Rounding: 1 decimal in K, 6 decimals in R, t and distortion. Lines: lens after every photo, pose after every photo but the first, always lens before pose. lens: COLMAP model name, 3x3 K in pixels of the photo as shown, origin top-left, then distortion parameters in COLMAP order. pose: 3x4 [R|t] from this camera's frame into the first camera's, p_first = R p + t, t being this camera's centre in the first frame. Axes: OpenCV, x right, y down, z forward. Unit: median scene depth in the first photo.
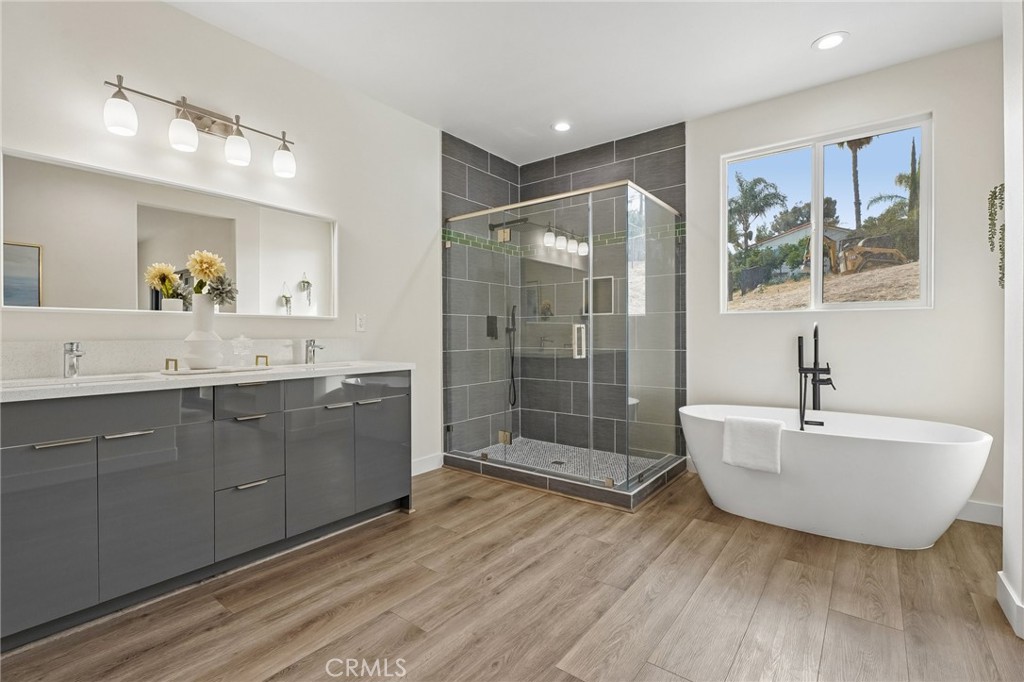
lens RADIAL K [[477.8, 0, 517.5], [0, 477.8, 339.7], [0, 0, 1]] dist [-0.014810, -0.002639]
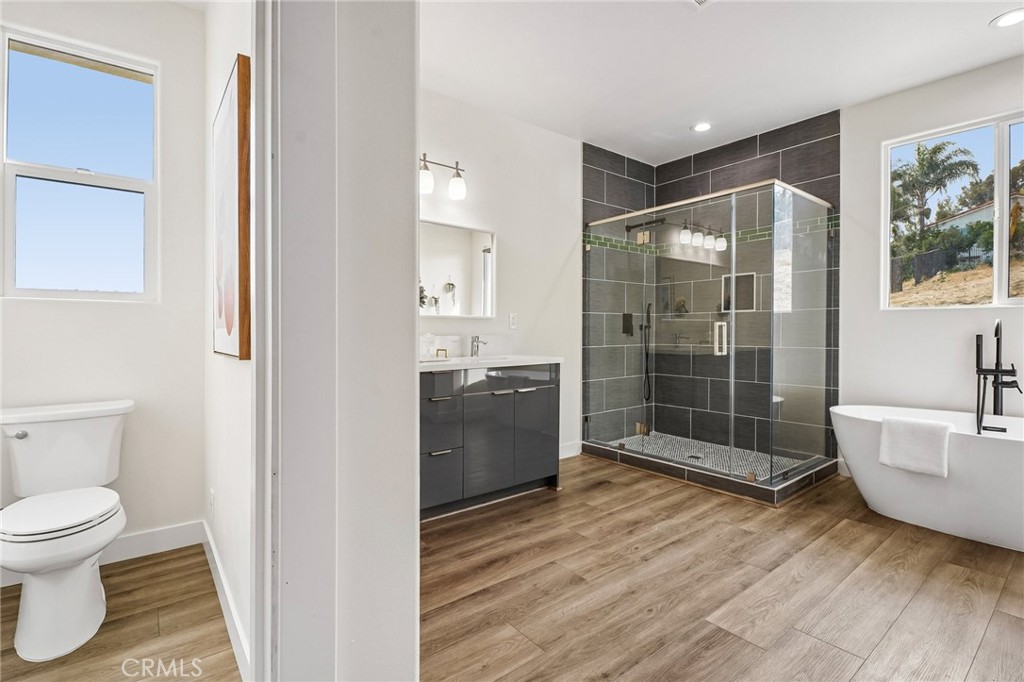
lens RADIAL K [[477.8, 0, 510.2], [0, 477.8, 342.2], [0, 0, 1]] dist [-0.014810, -0.002639]
pose [[0.964154, 0.006853, -0.265255, -0.036673], [-0.003357, 0.999901, 0.013631, -0.001085], [0.265322, -0.012252, 0.964082, -0.113000]]
